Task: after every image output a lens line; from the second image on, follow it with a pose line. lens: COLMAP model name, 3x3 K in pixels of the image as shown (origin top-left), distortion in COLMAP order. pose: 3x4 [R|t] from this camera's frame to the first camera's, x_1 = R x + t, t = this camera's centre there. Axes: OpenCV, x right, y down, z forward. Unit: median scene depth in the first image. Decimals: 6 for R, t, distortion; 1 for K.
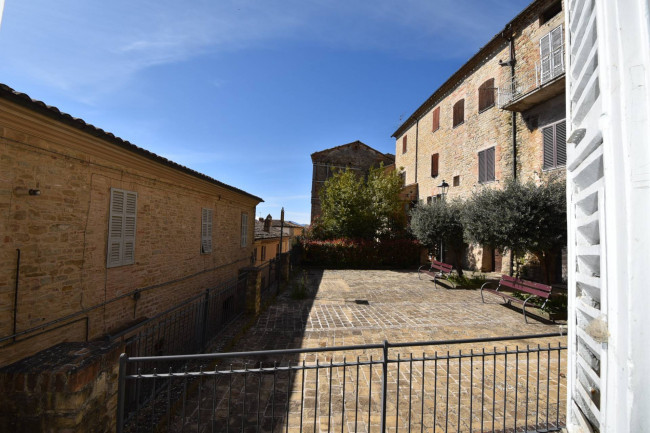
lens RADIAL K [[283.8, 0, 320.4], [0, 283.8, 211.8], [0, 0, 1]] dist [0.003510, -0.010702]
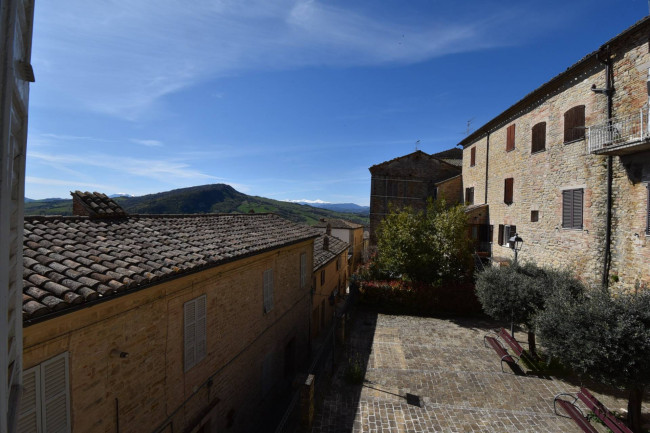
lens RADIAL K [[283.8, 0, 323.6], [0, 283.8, 211.2], [0, 0, 1]] dist [0.003510, -0.010702]
pose [[0.978968, -0.011085, -0.203712, 0.022828], [0.023326, 0.998056, 0.057789, -0.239486], [0.202676, -0.061326, 0.977324, 0.009256]]
